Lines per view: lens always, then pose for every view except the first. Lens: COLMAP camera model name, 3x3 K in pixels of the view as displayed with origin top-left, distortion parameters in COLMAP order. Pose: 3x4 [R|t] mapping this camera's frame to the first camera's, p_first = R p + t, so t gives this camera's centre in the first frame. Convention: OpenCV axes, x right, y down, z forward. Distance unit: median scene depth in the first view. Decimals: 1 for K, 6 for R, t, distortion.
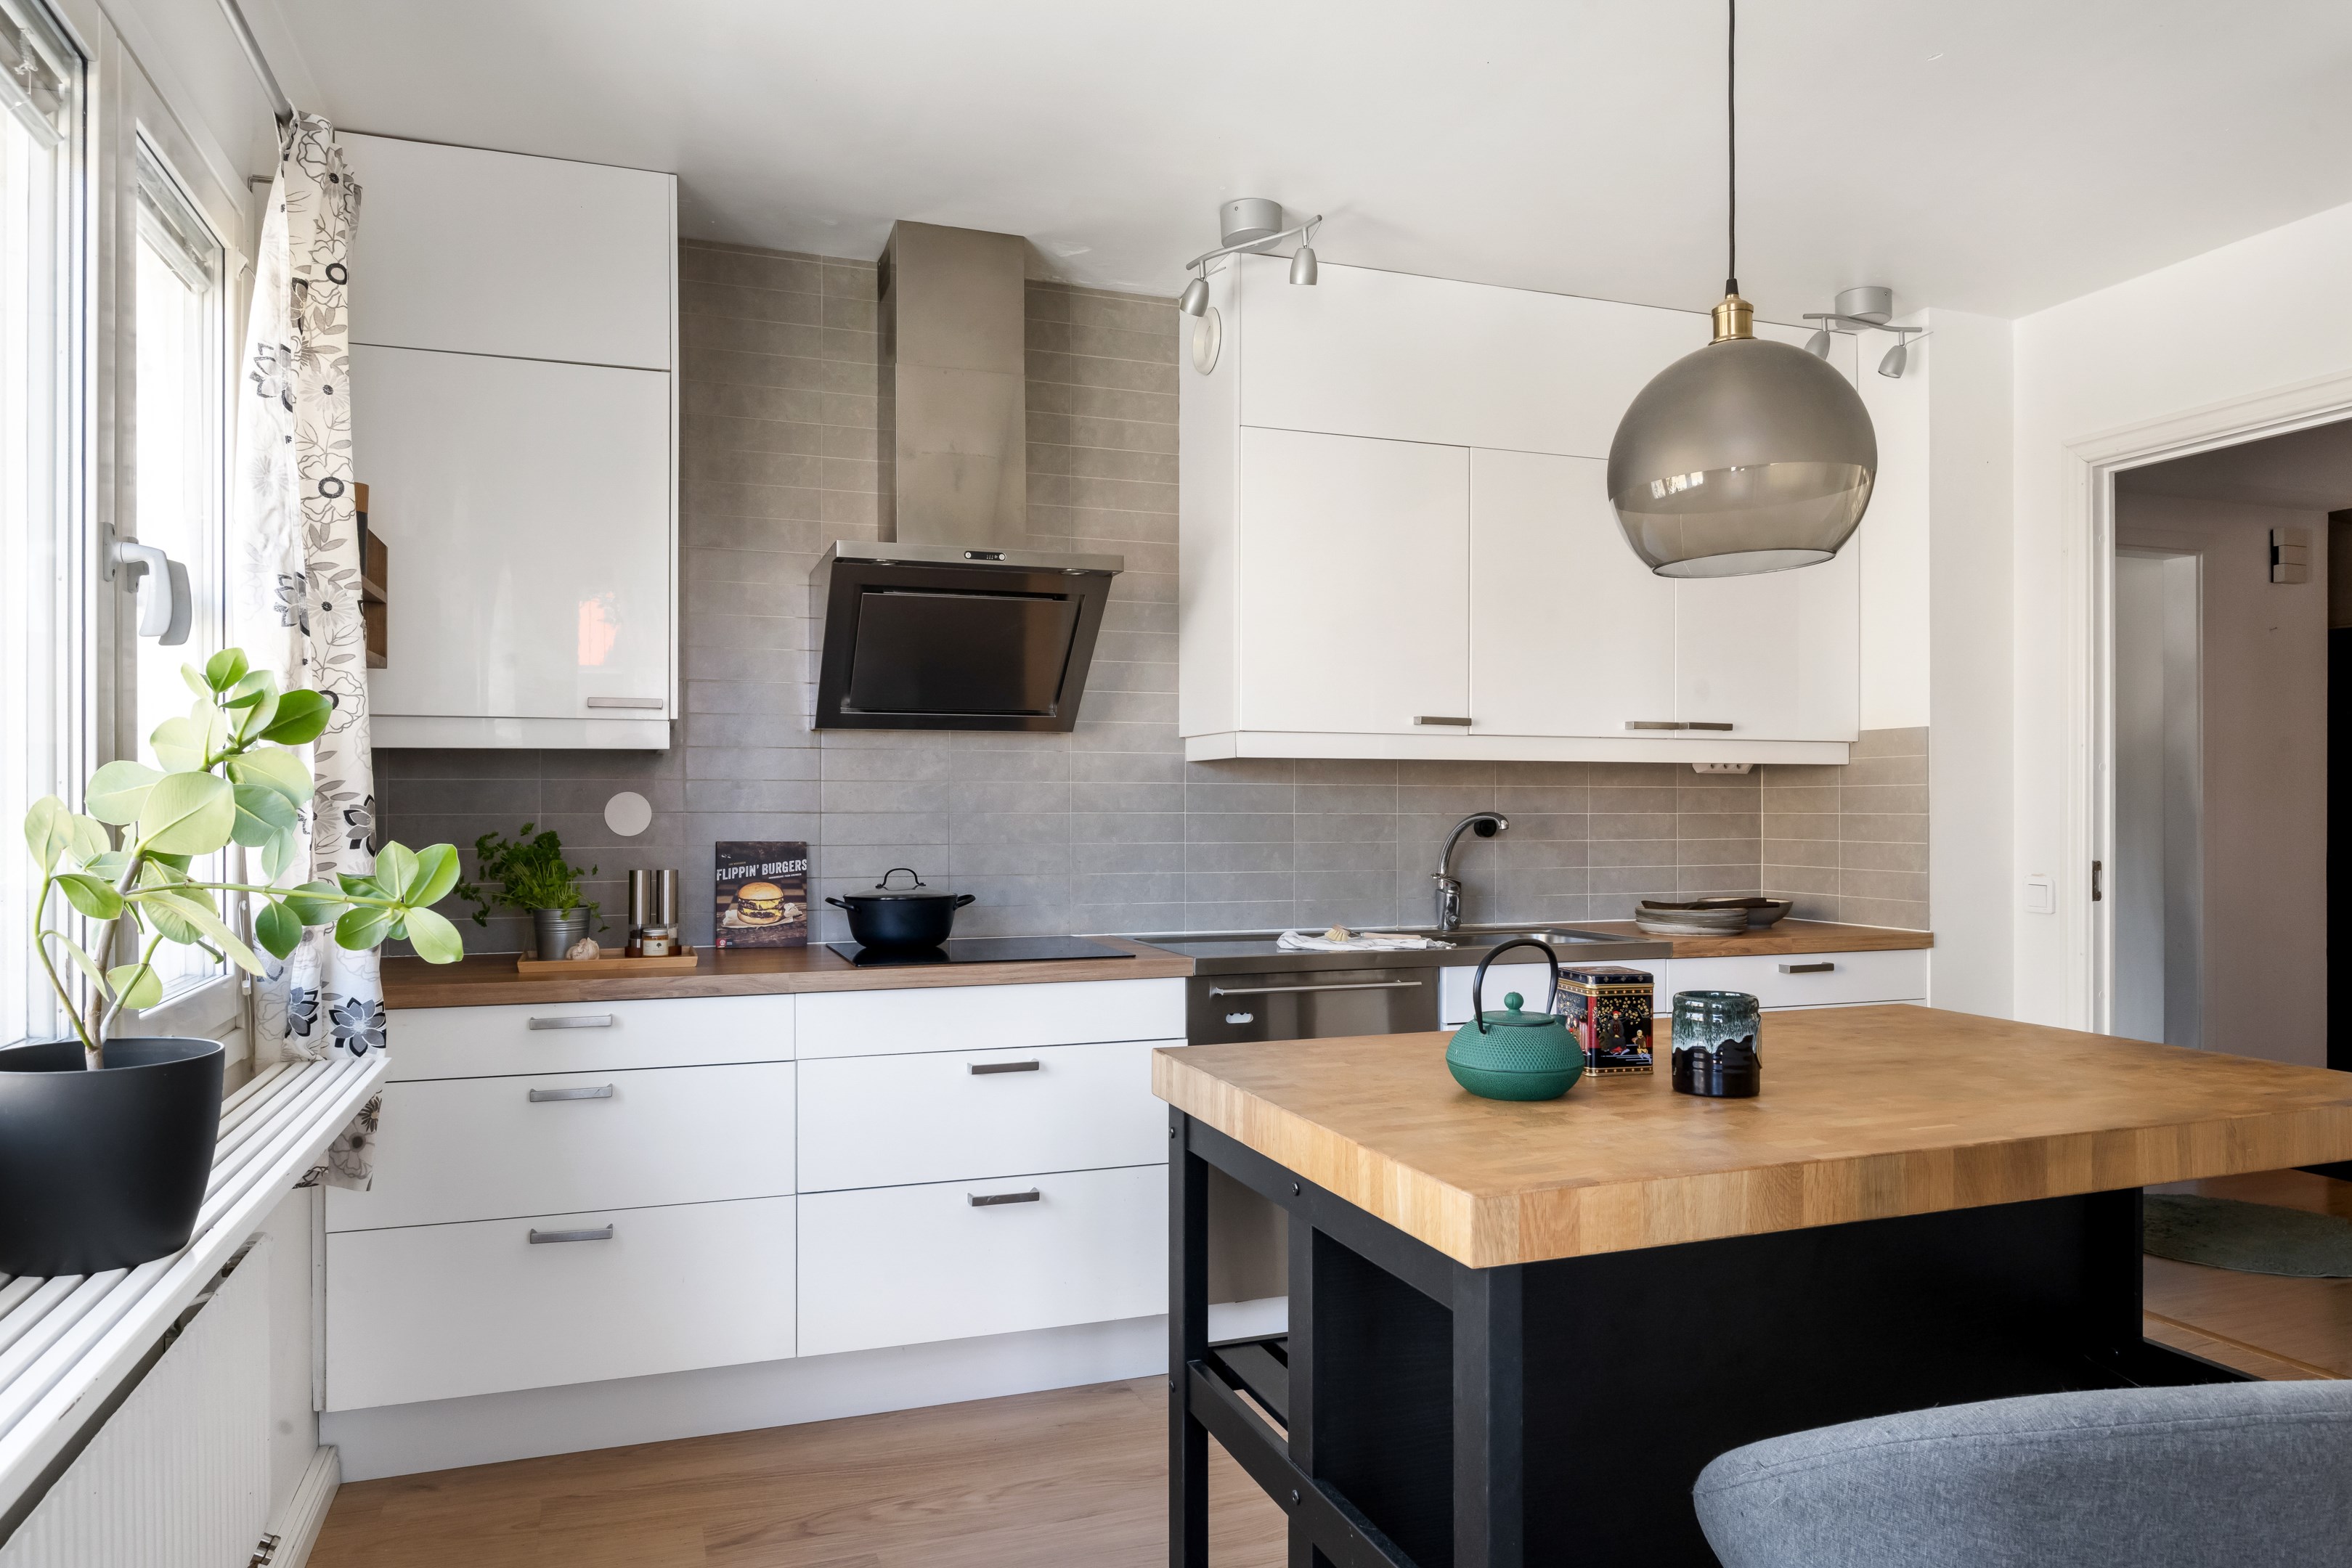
lens RADIAL K [[1525.9, 0, 1187.5], [0, 1525.9, 802.2], [0, 0, 1]] dist [-0.004252, 0.002083]
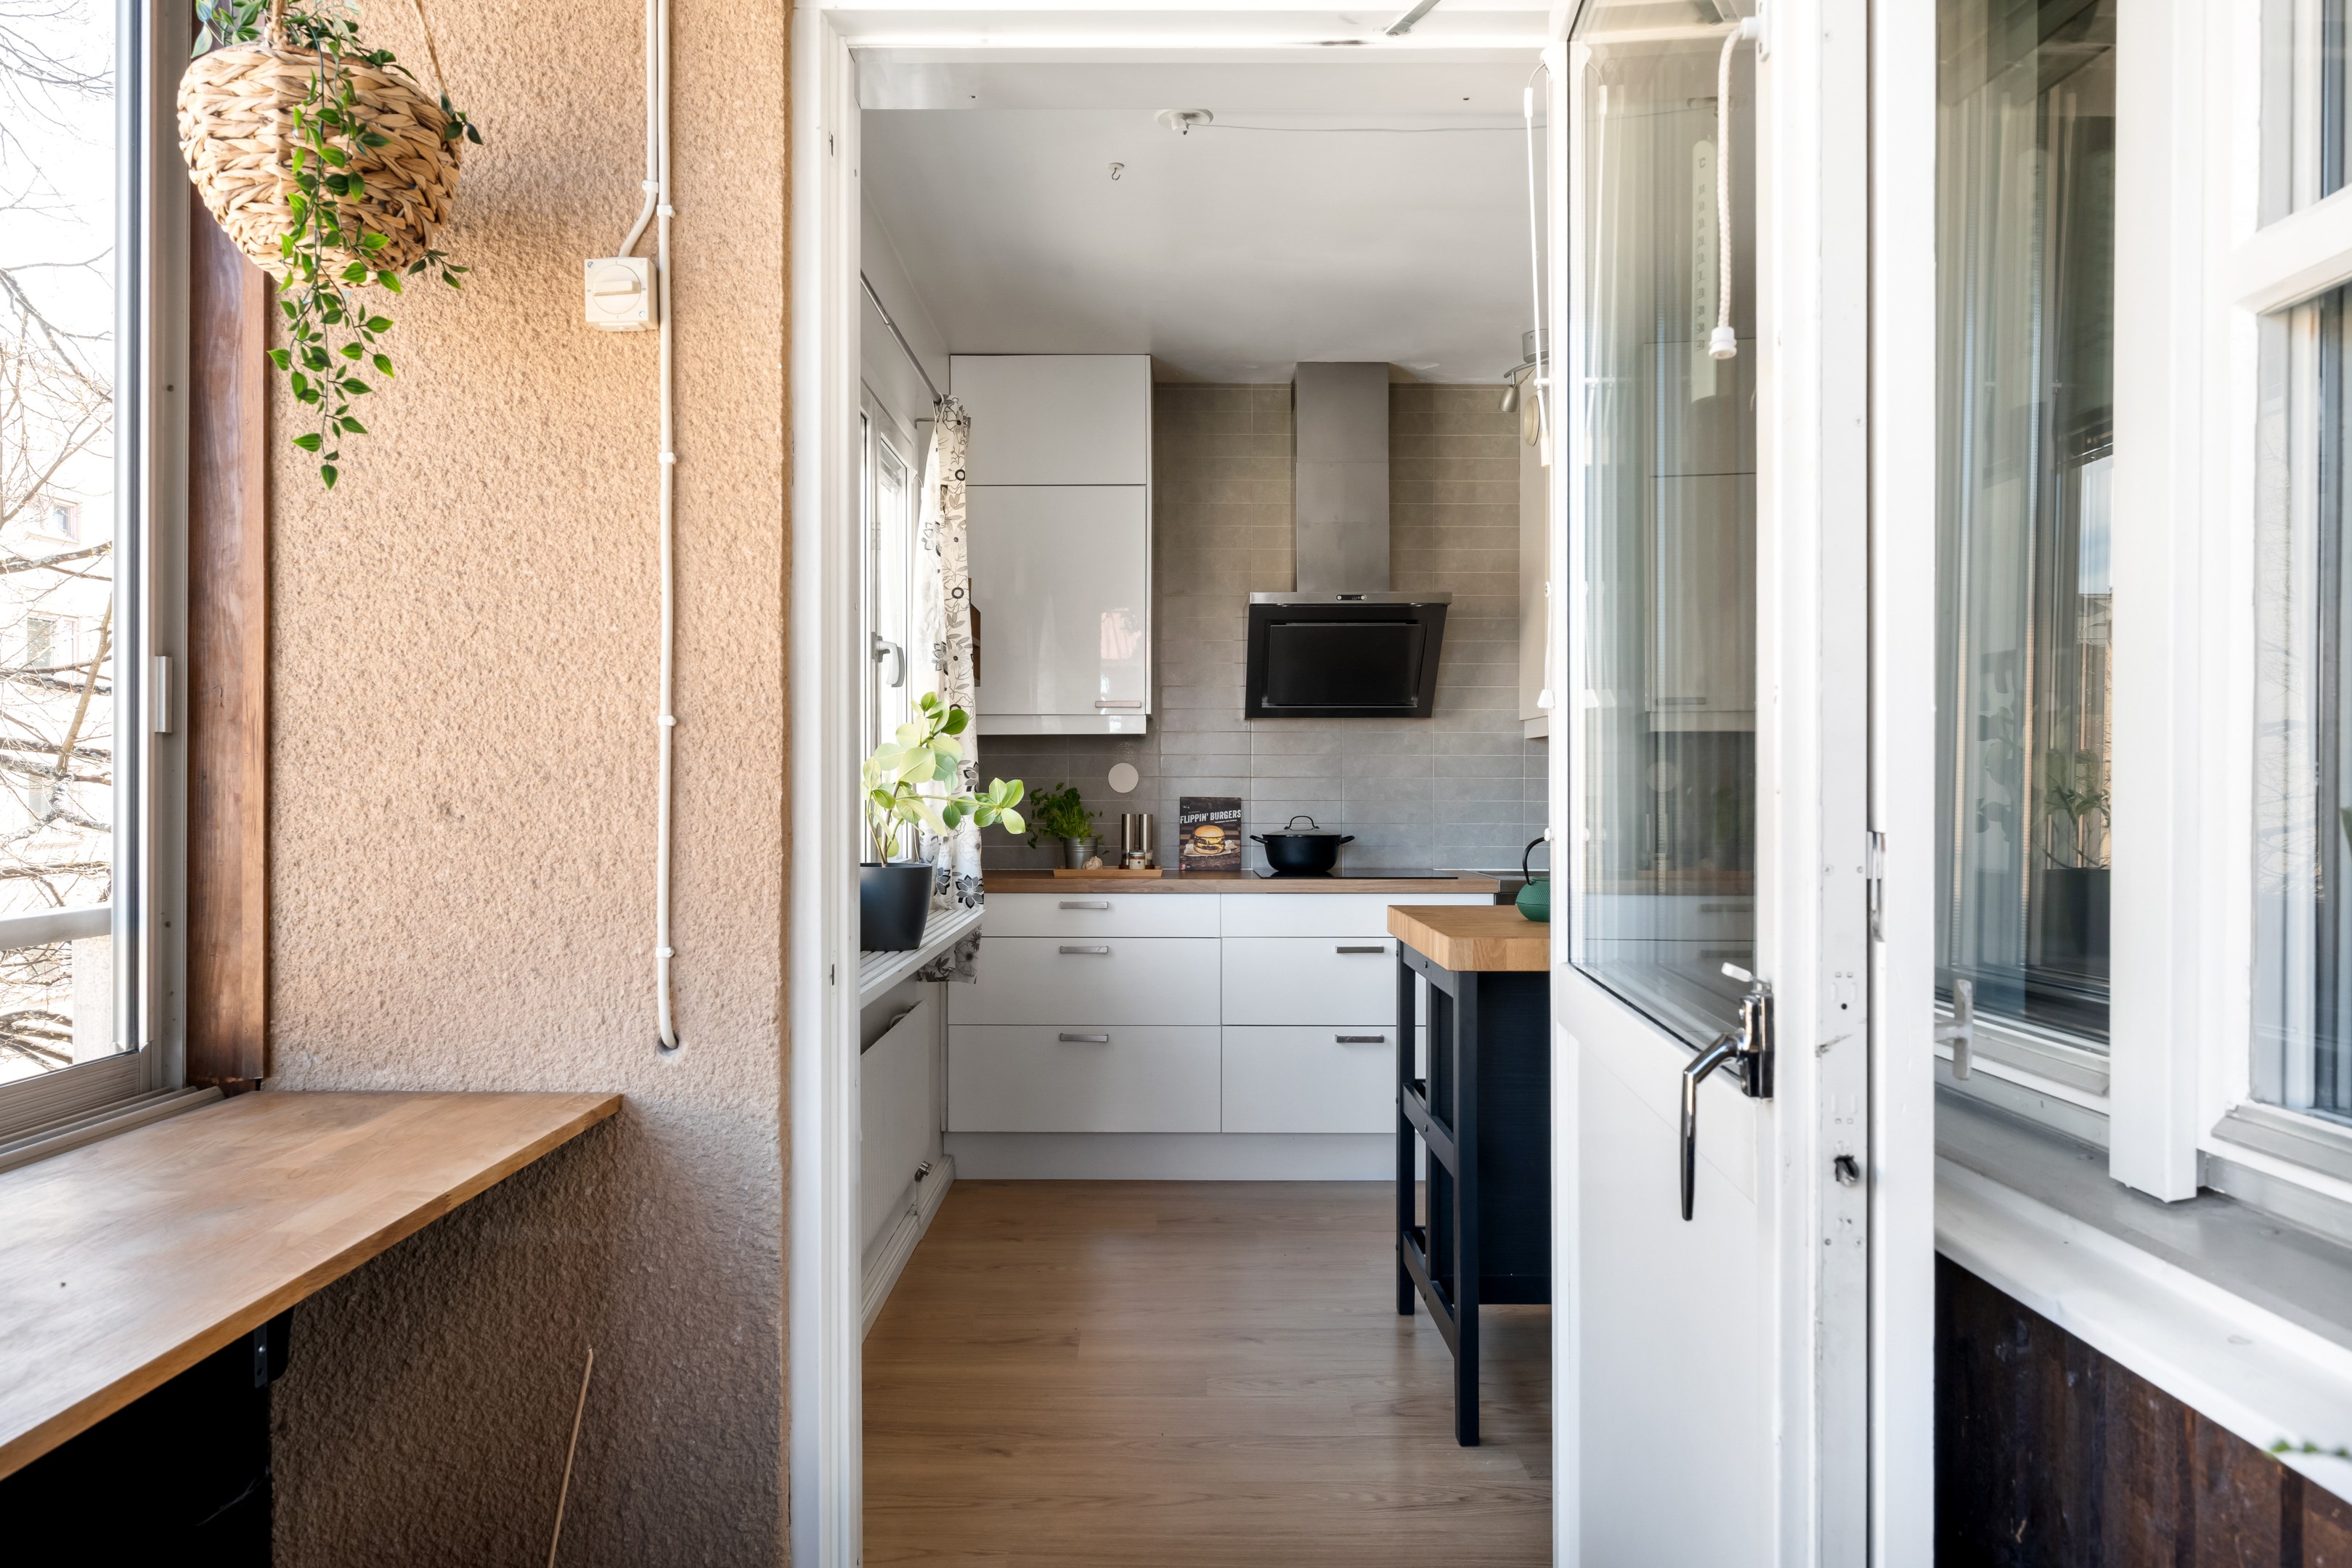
lens RADIAL K [[1588.8, 0, 1174.4], [0, 1588.8, 791.2], [0, 0, 1]] dist [0.004971, -0.004775]
pose [[0.941167, 0.001889, -0.337938, 0.204184], [-0.000367, 0.999990, 0.004567, 0.013893], [0.337943, -0.004174, 0.941157, -0.441595]]
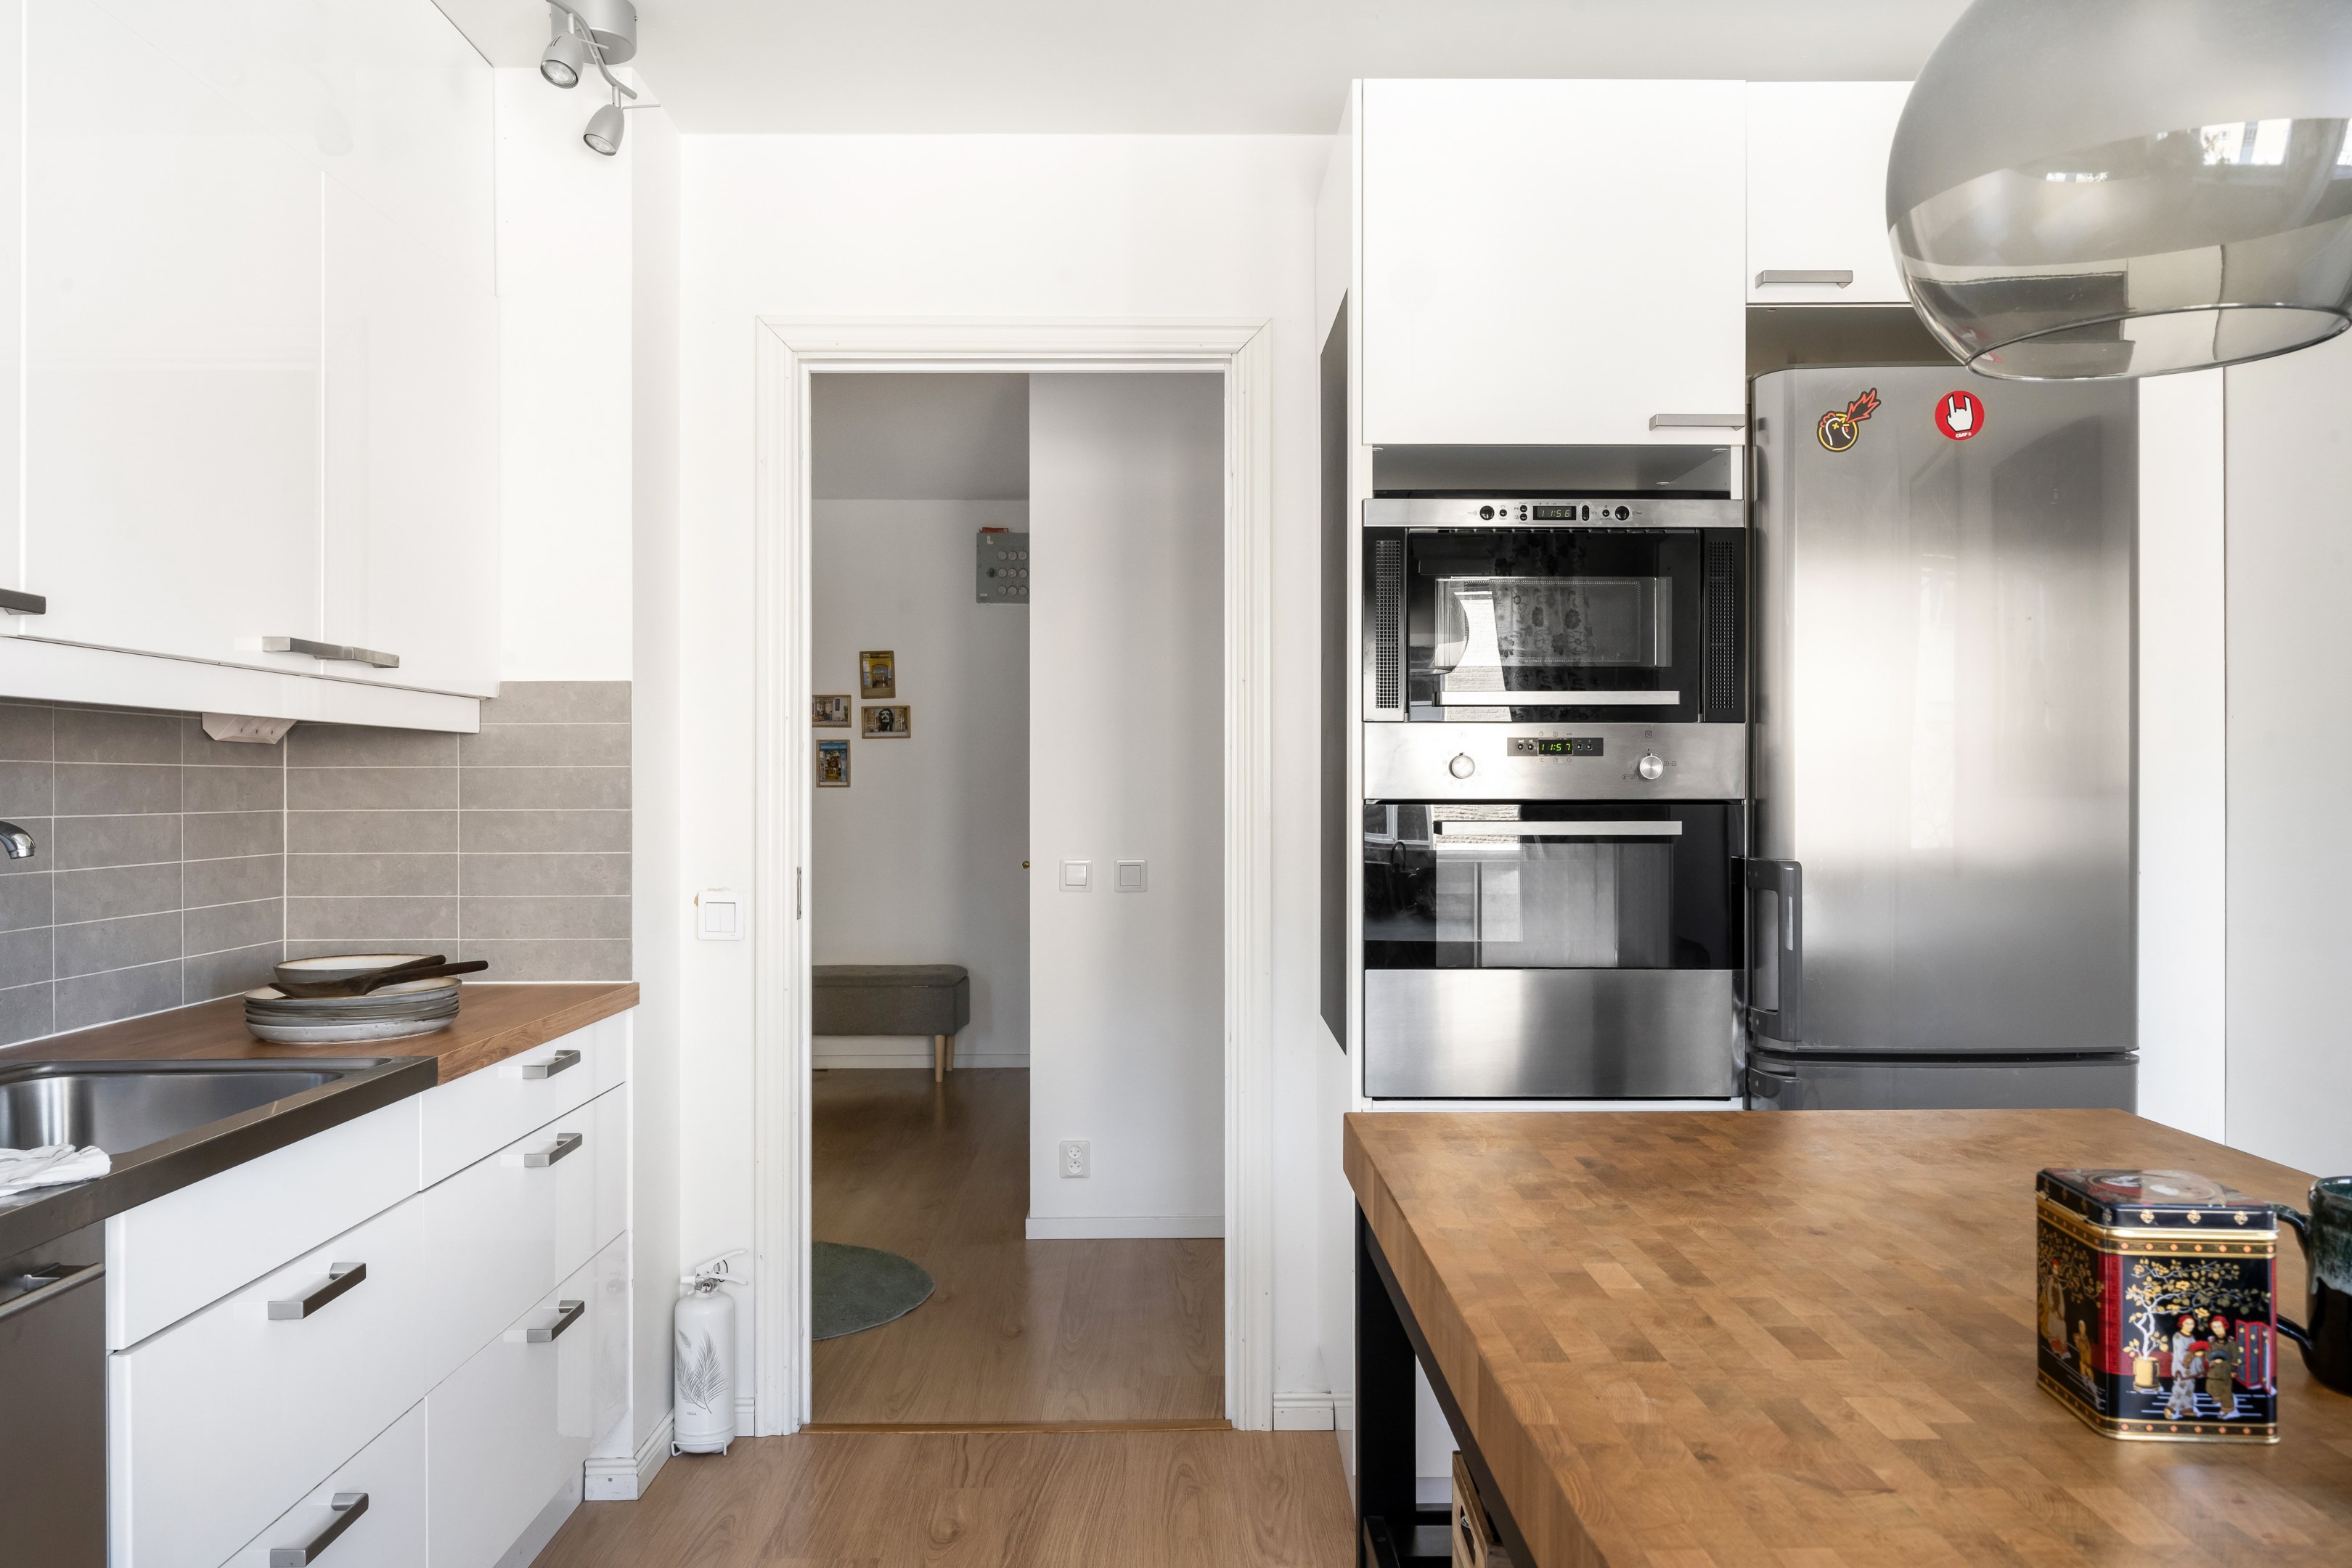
lens RADIAL K [[1644.0, 0, 1174.6], [0, 1644.0, 775.3], [0, 0, 1]] dist [-0.005523, -0.001139]
pose [[0.327151, 0.006305, 0.944951, -0.173066], [-0.000312, 0.999978, -0.006564, -0.003685], [-0.944972, 0.001853, 0.327146, 0.710310]]
